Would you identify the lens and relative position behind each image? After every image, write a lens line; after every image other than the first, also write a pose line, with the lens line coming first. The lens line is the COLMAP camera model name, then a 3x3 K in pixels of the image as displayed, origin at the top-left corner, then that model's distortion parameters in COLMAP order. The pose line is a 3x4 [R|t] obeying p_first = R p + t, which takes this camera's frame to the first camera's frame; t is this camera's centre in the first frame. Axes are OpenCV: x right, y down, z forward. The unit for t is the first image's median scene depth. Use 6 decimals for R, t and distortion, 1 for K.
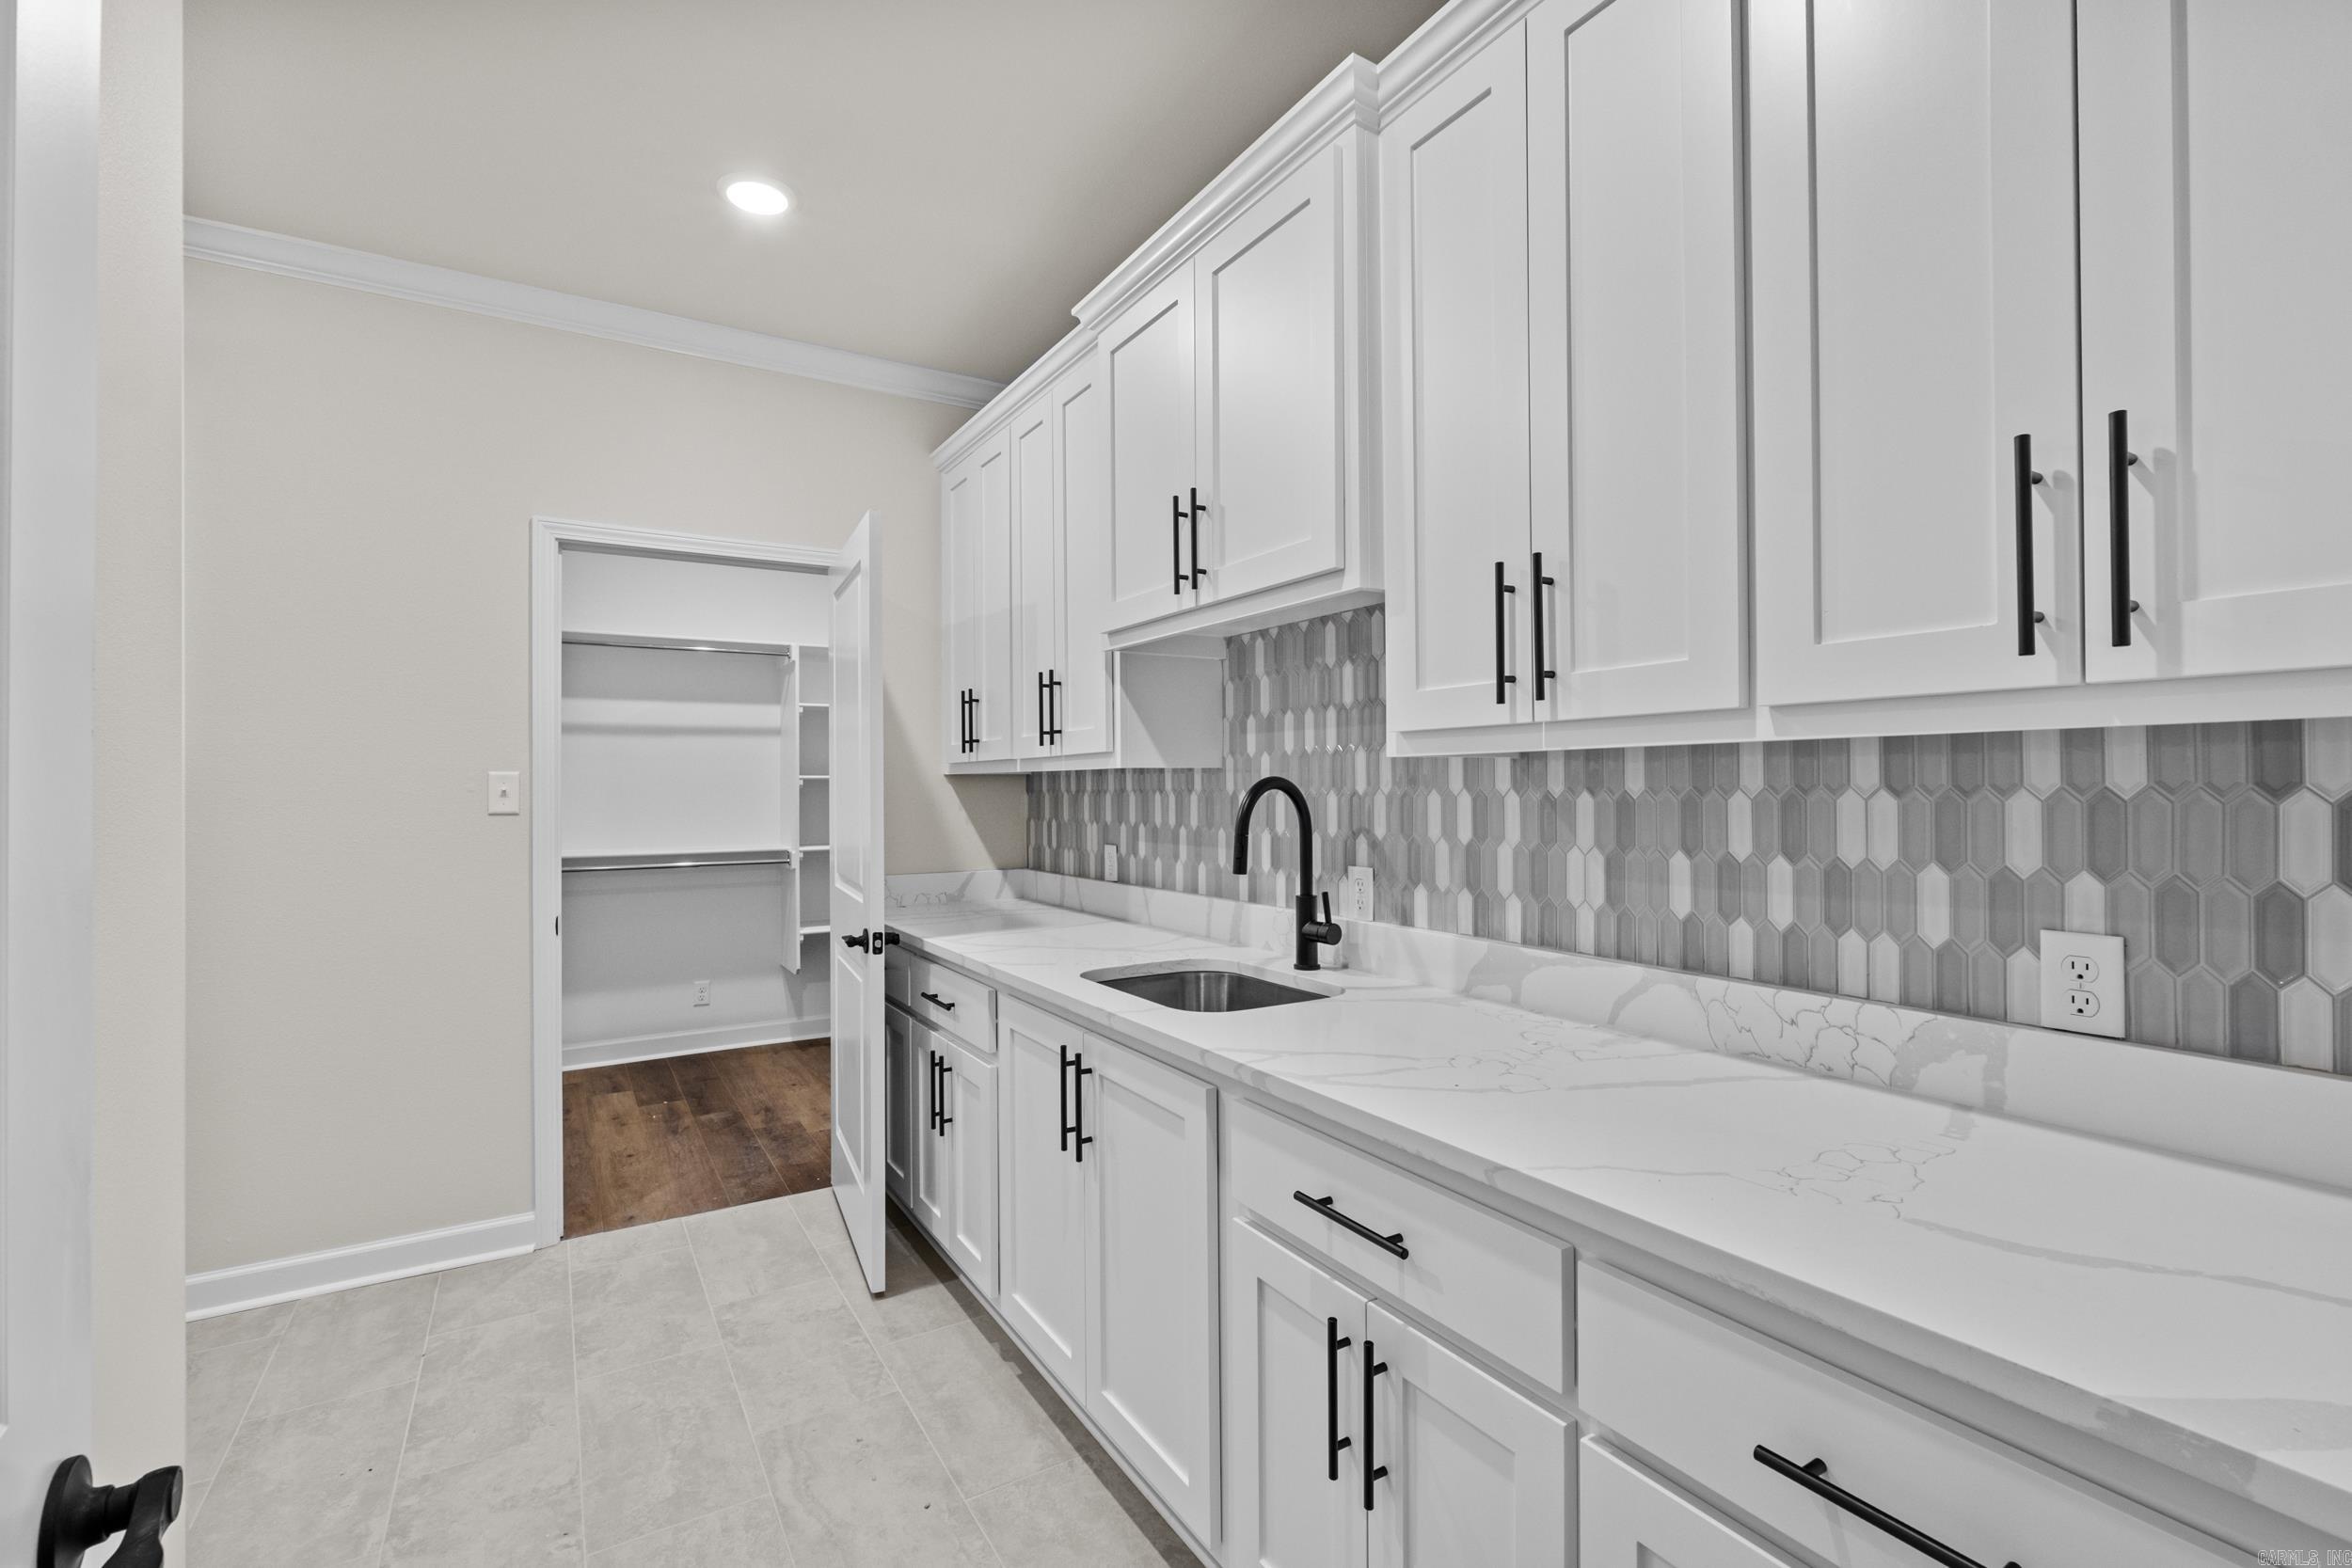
lens RADIAL K [[1035.7, 0, 1167.5], [0, 1035.7, 784.6], [0, 0, 1]] dist [-0.007407, -0.001313]
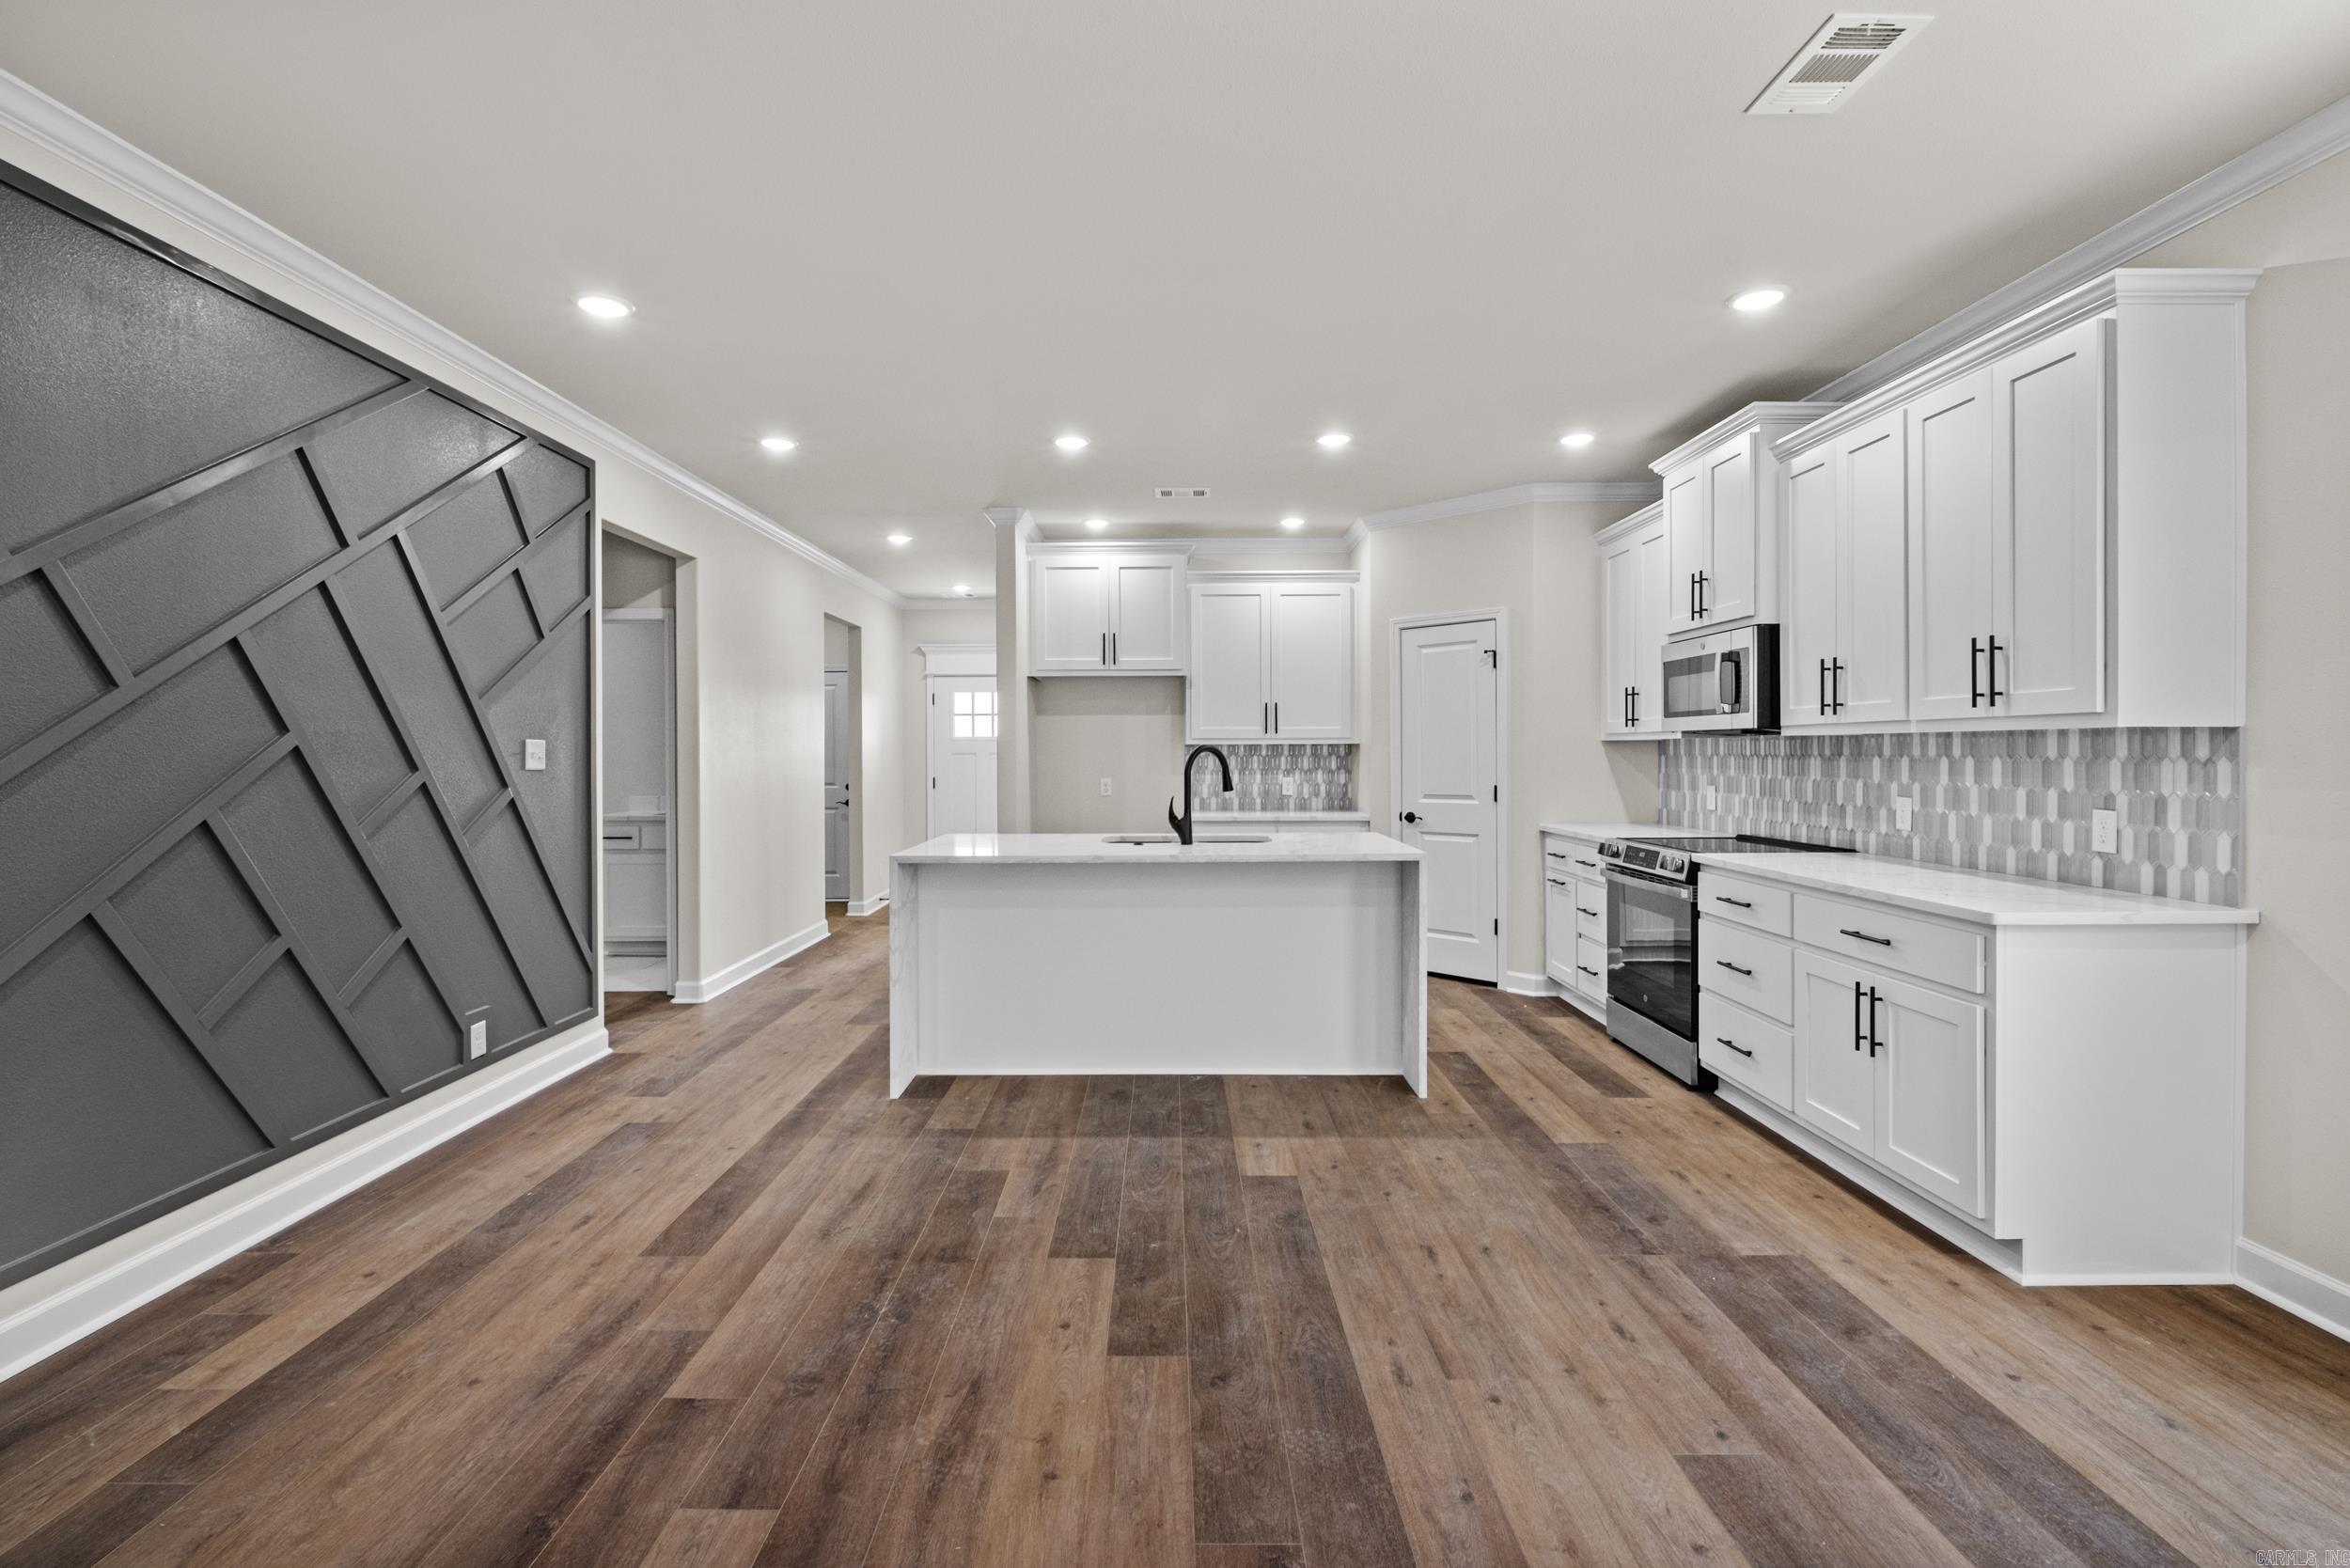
lens RADIAL K [[1035.0, 0, 1159.0], [0, 1035.0, 756.7], [0, 0, 1]] dist [-0.007407, -0.001313]
pose [[0.859638, 0.010693, -0.510793, -0.007532], [-0.005925, 0.999922, 0.010960, 0.001532], [0.510870, -0.006395, 0.859634, -1.608138]]
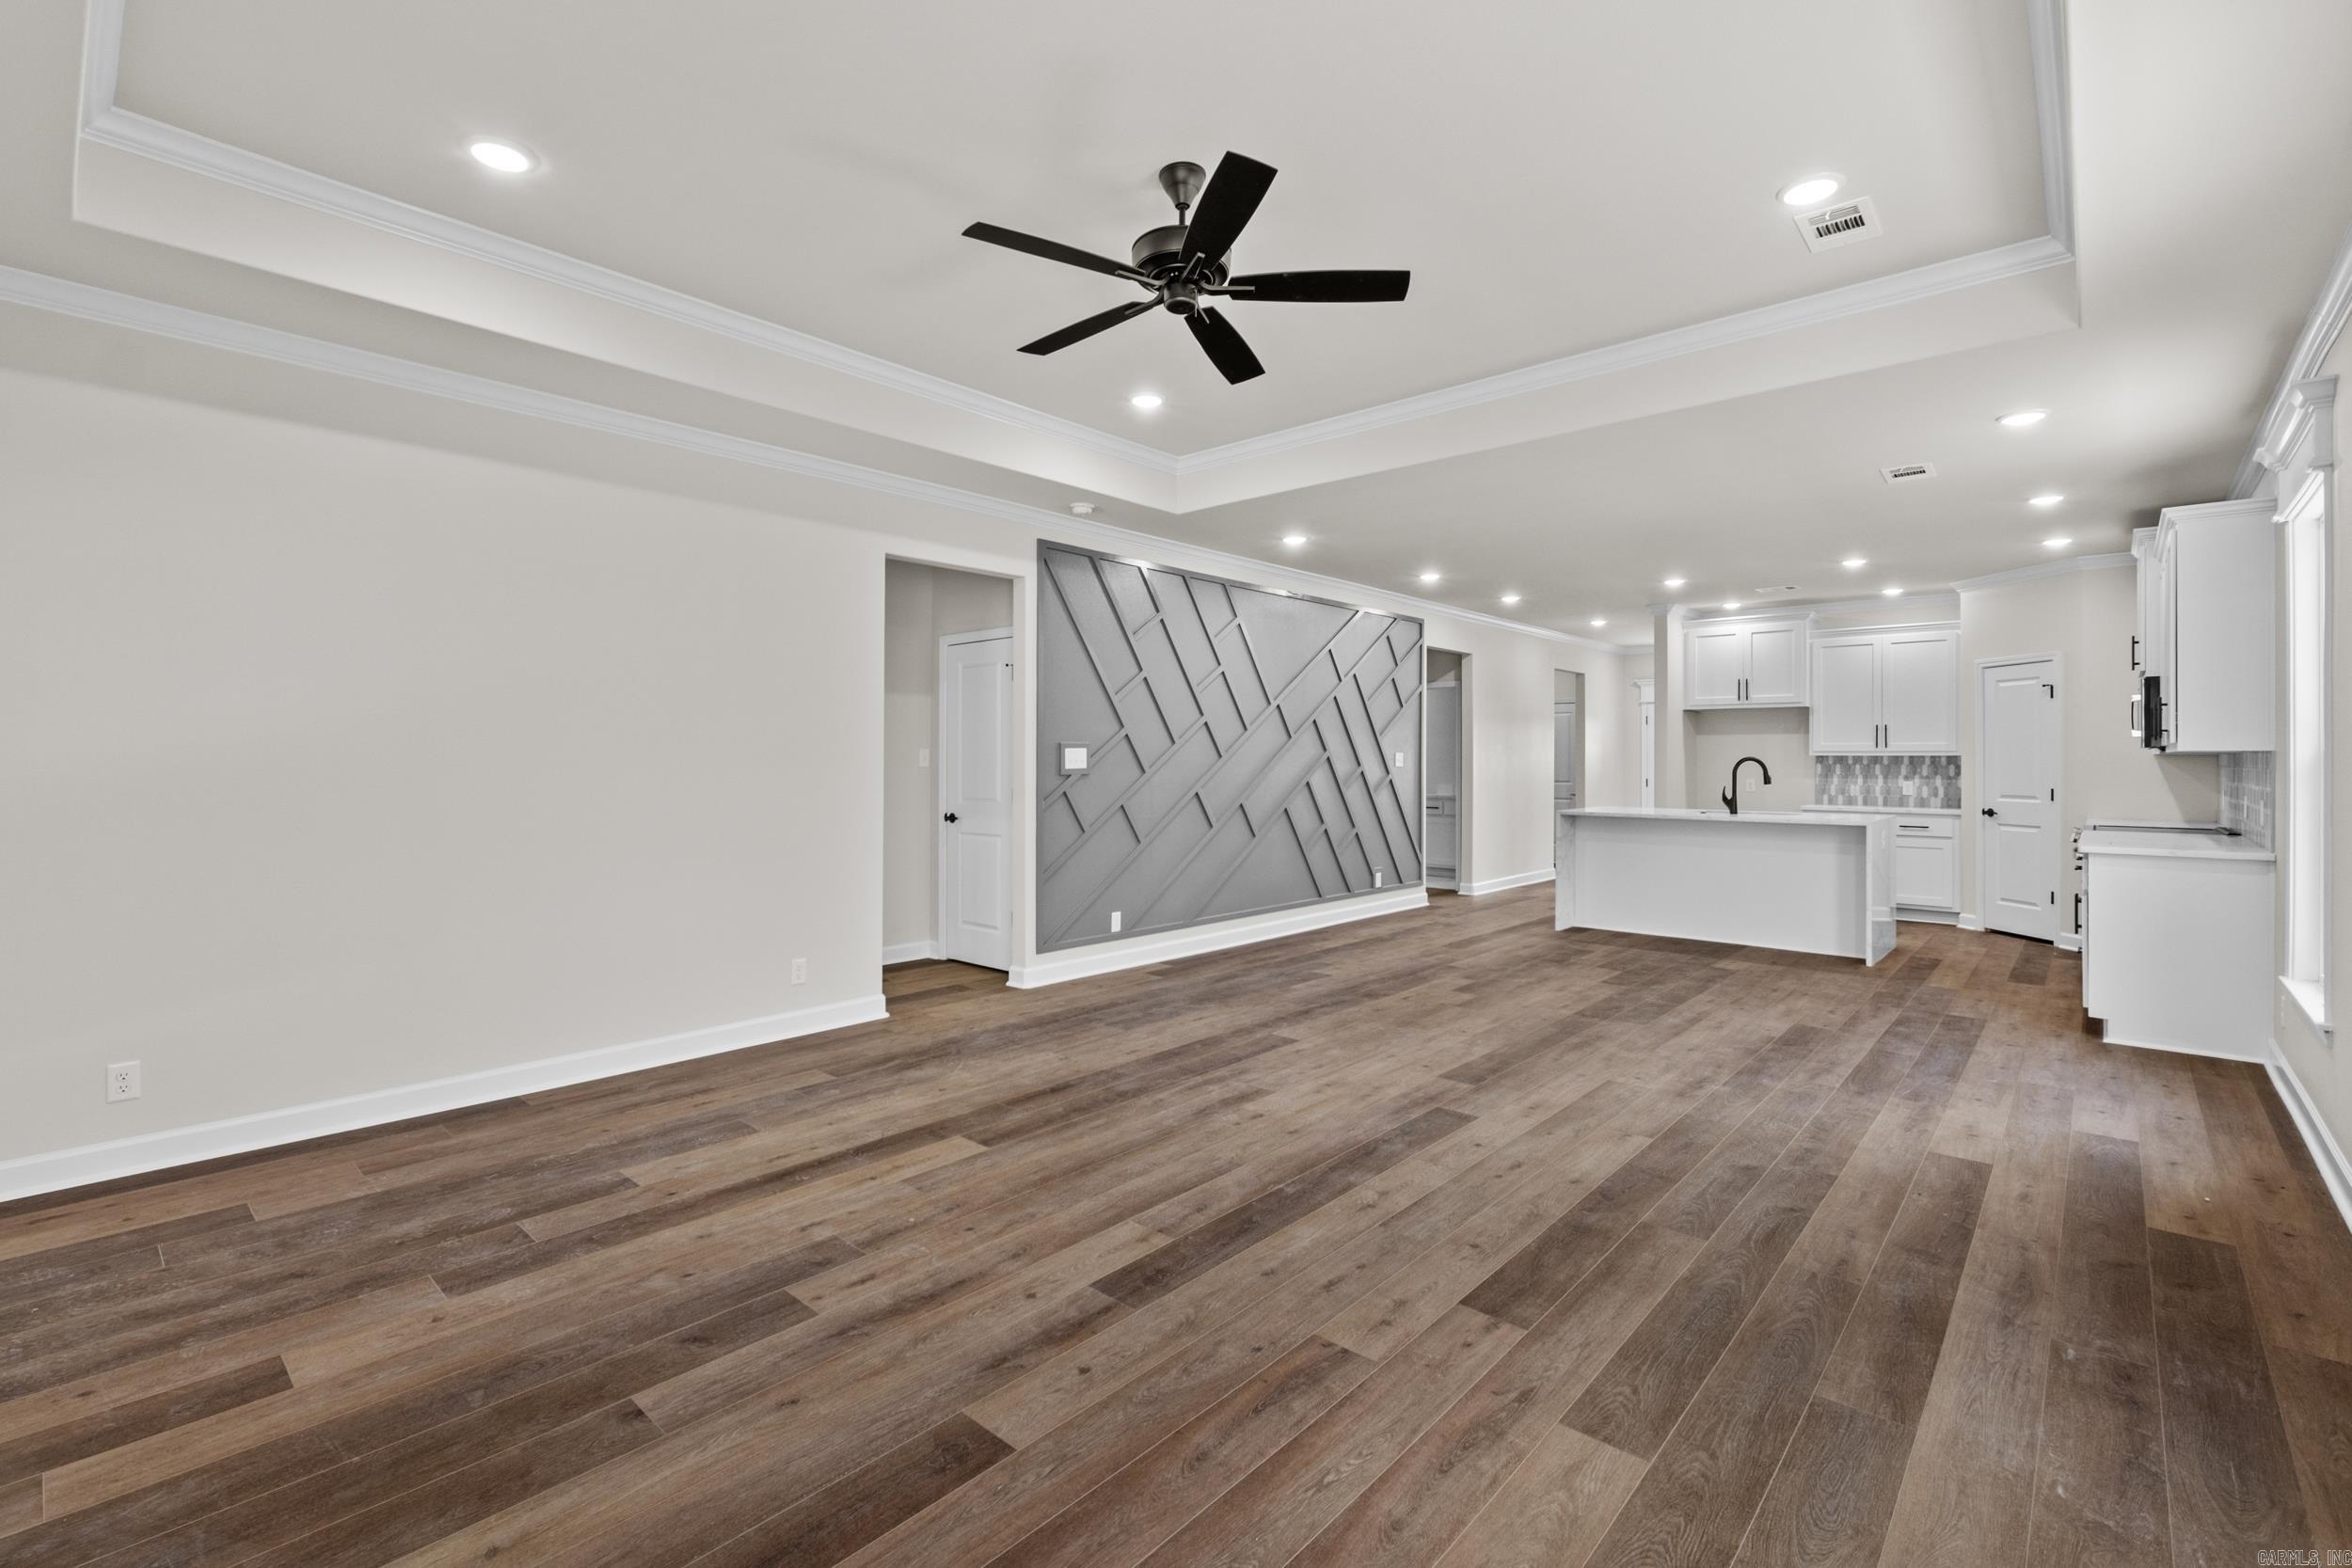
lens RADIAL K [[1035.7, 0, 1156.7], [0, 1035.7, 758.7], [0, 0, 1]] dist [-0.007407, -0.001313]
pose [[0.293278, 0.012107, -0.955951, 2.639193], [-0.005098, 0.999925, 0.011099, -0.032999], [0.956014, 0.001618, 0.293318, -3.289697]]
